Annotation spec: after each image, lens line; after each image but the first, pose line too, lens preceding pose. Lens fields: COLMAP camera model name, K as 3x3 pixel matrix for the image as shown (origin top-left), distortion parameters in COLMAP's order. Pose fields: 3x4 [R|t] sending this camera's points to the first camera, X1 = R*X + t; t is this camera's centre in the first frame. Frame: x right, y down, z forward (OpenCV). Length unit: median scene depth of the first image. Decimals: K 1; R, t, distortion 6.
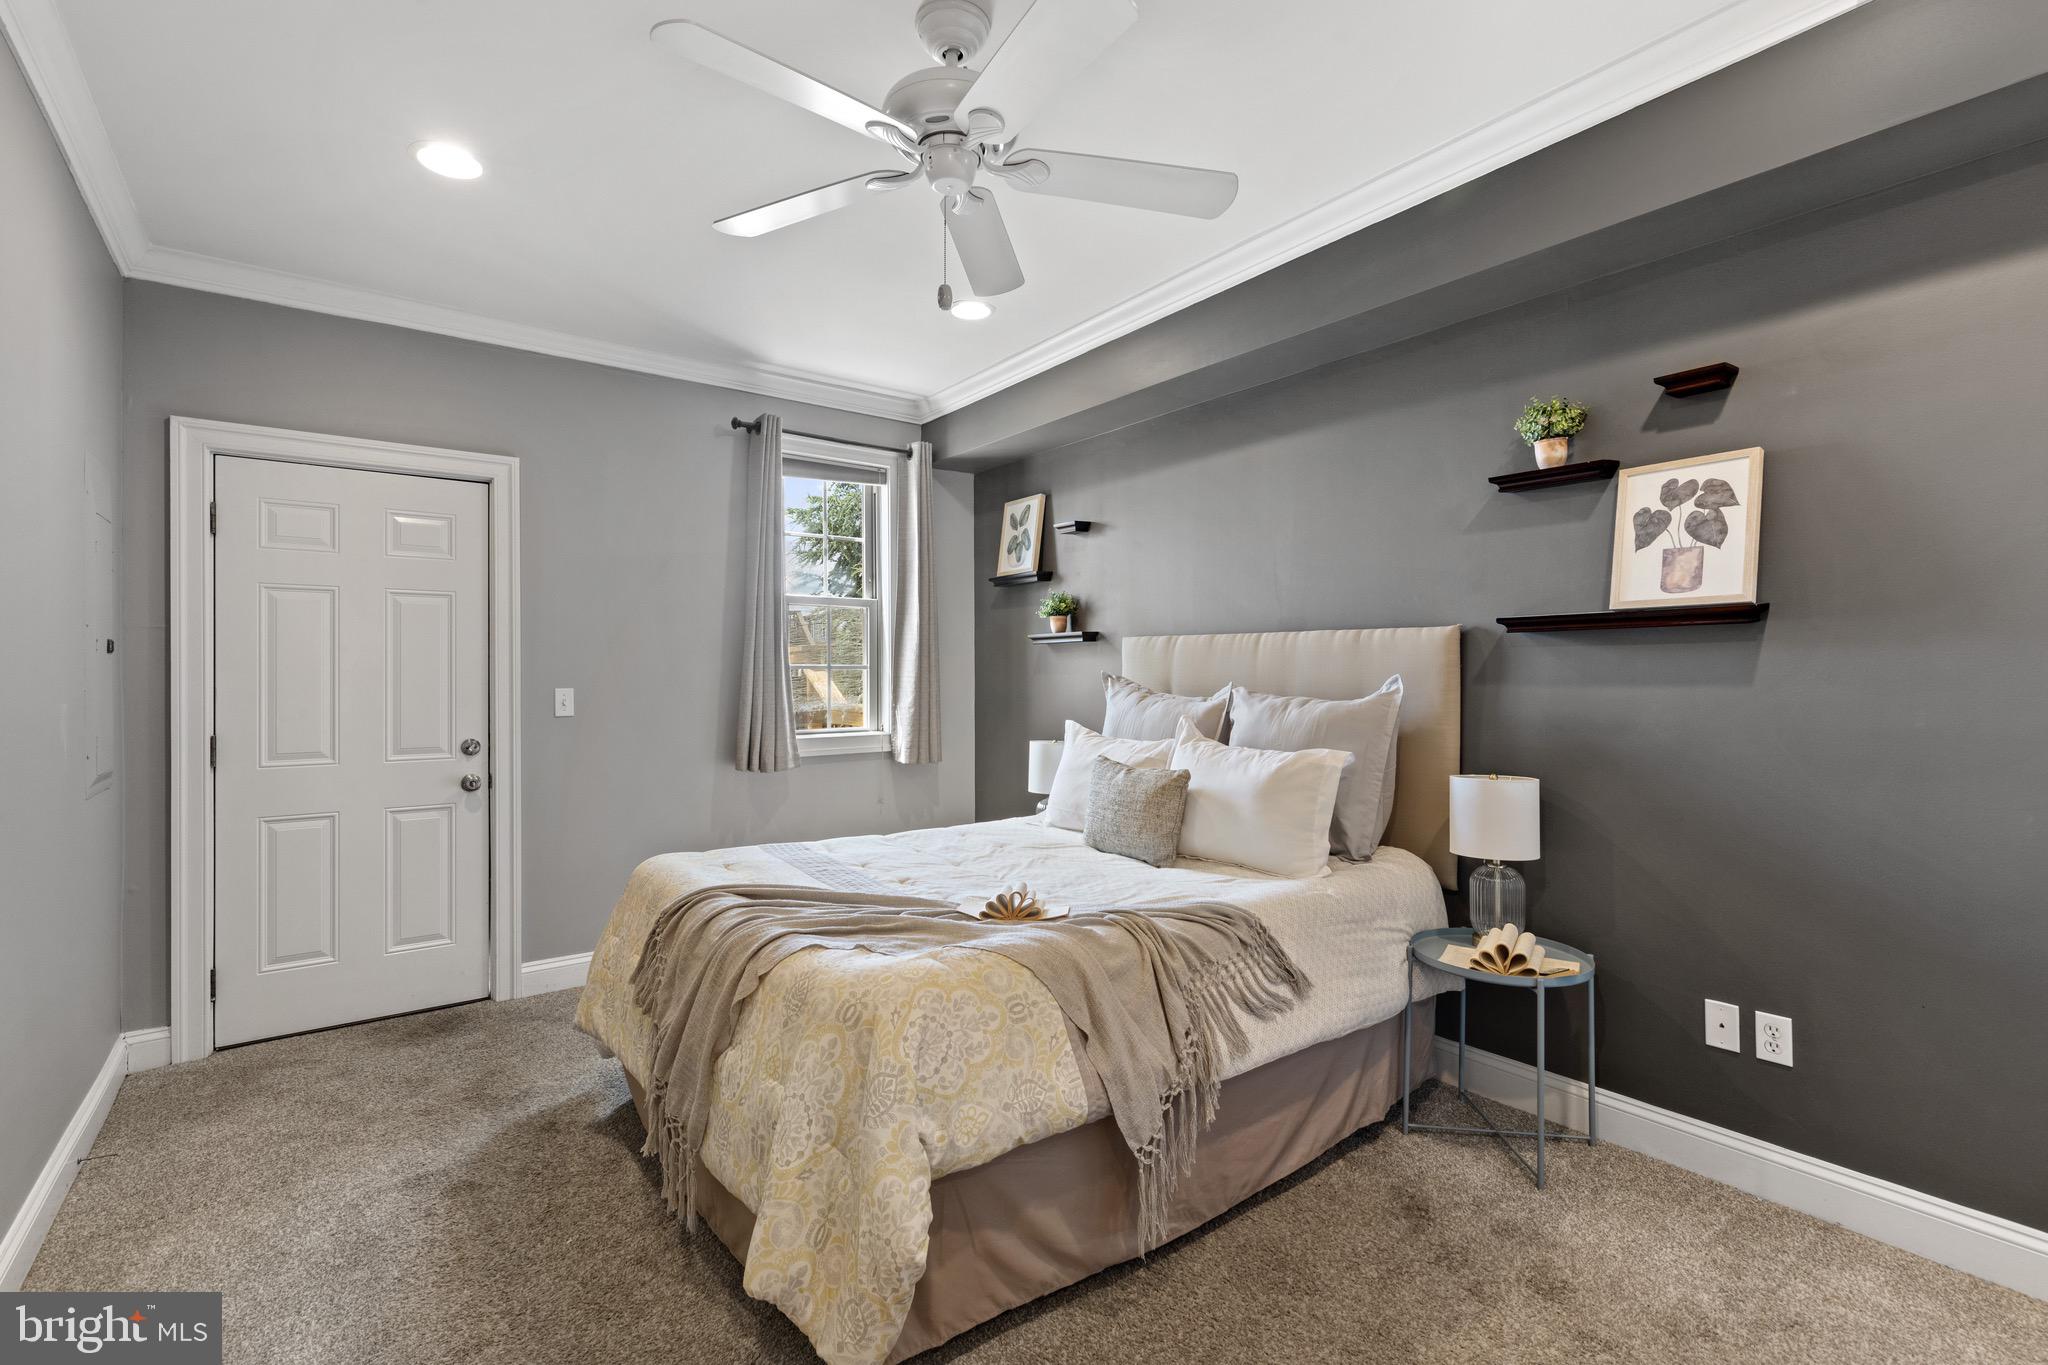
lens RADIAL K [[911.9, 0, 1024.0], [0, 911.9, 682.5], [0, 0, 1]] dist [-0.000221, 0.000175]
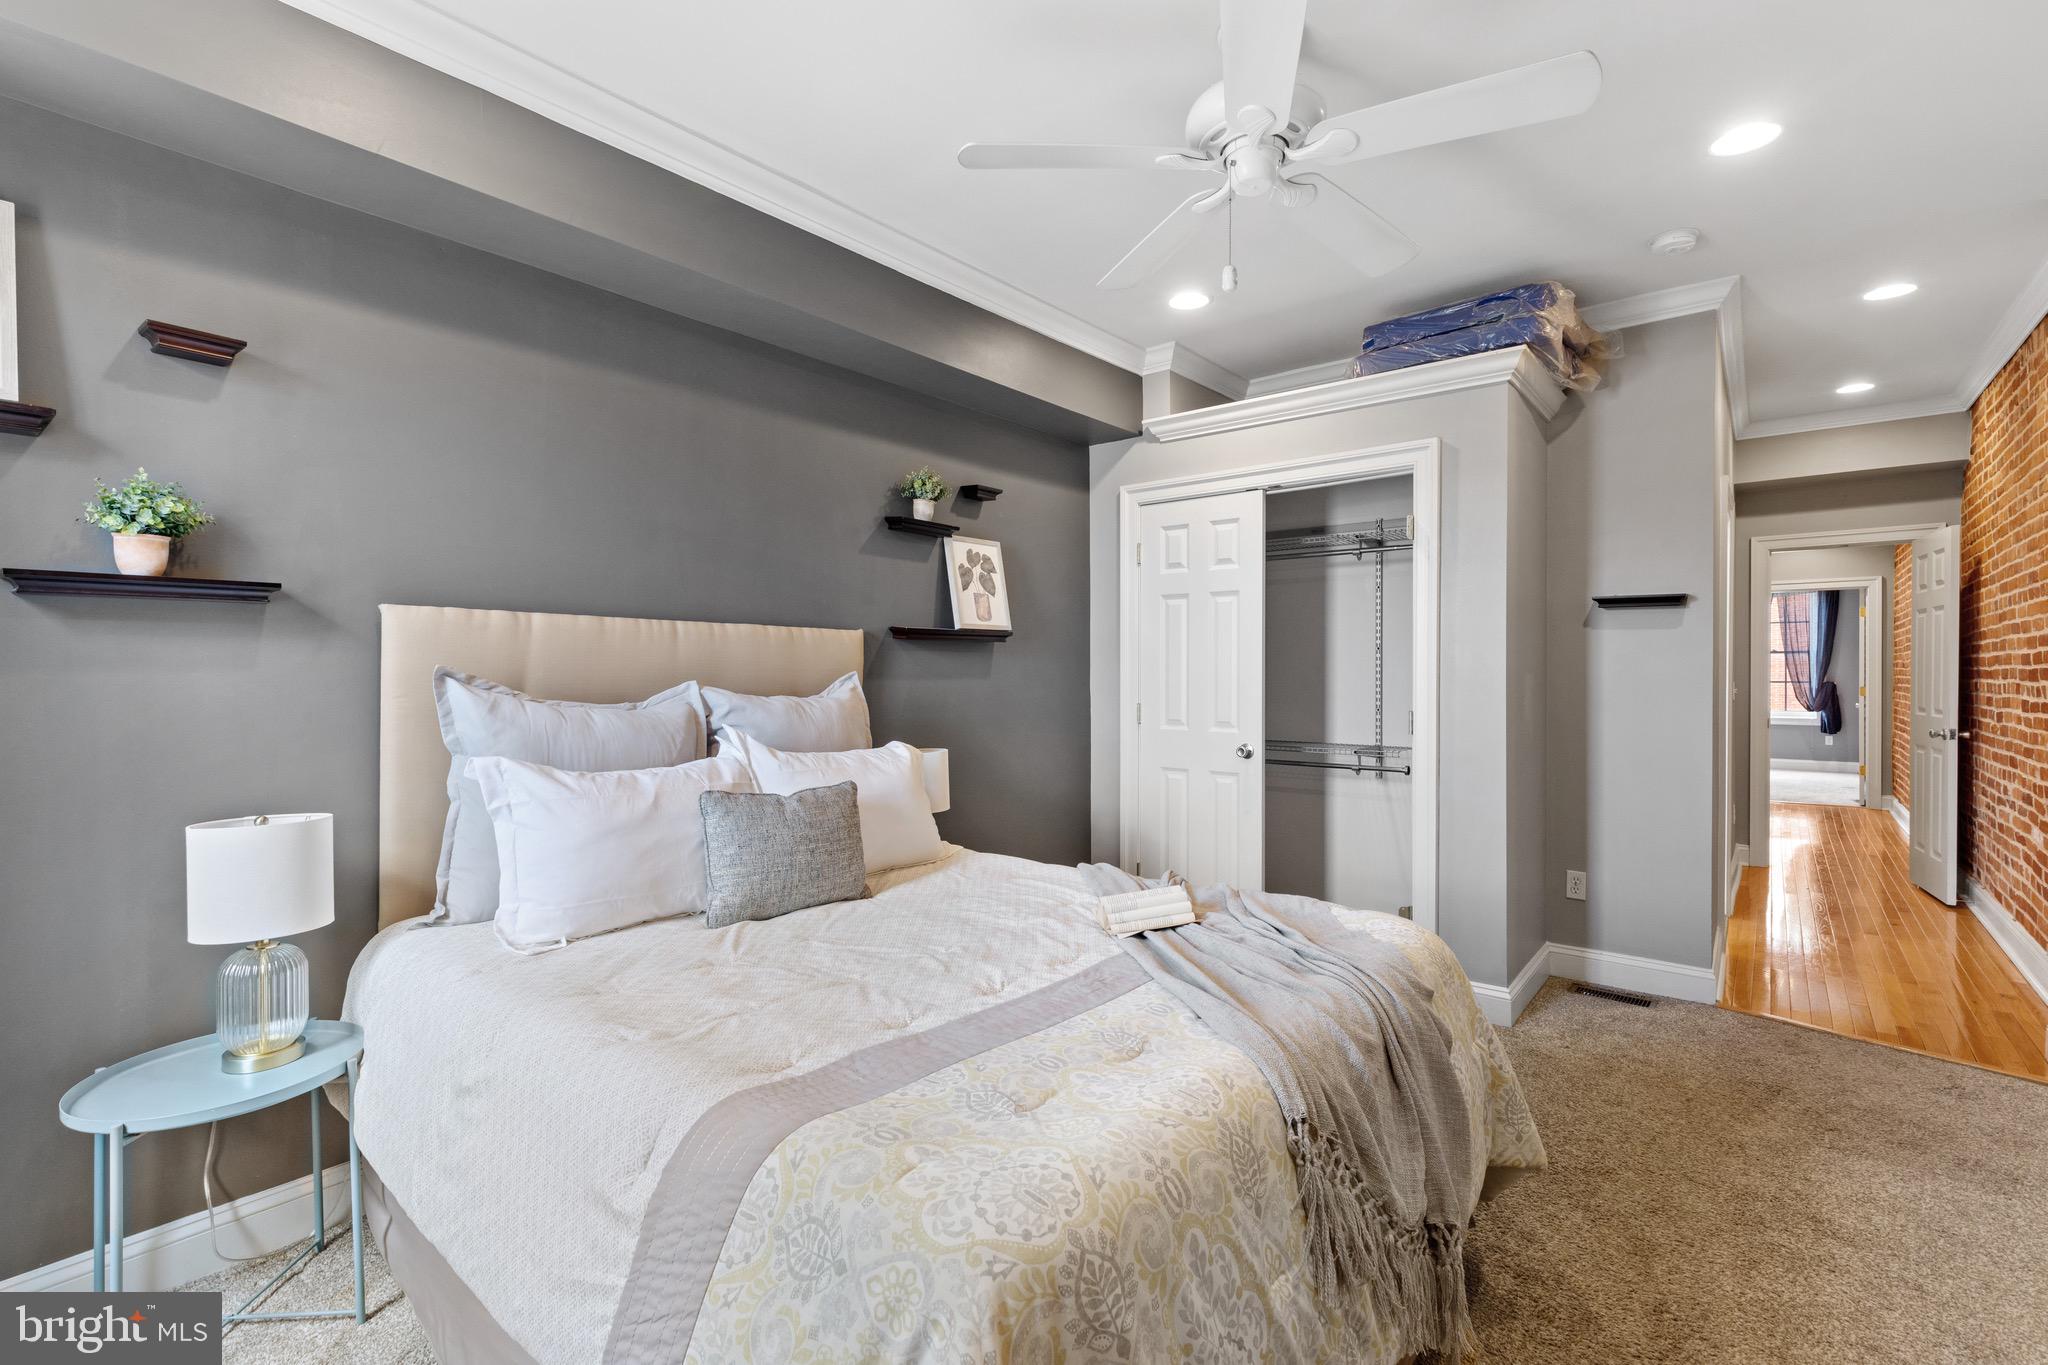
lens RADIAL K [[911.9, 0, 1024.0], [0, 911.9, 682.5], [0, 0, 1]] dist [-0.000221, 0.000175]
pose [[-0.216059, -0.010872, 0.976320, -0.802710], [0.006200, 0.999903, 0.012506, -0.008956], [-0.976361, 0.008755, -0.215970, 1.167088]]
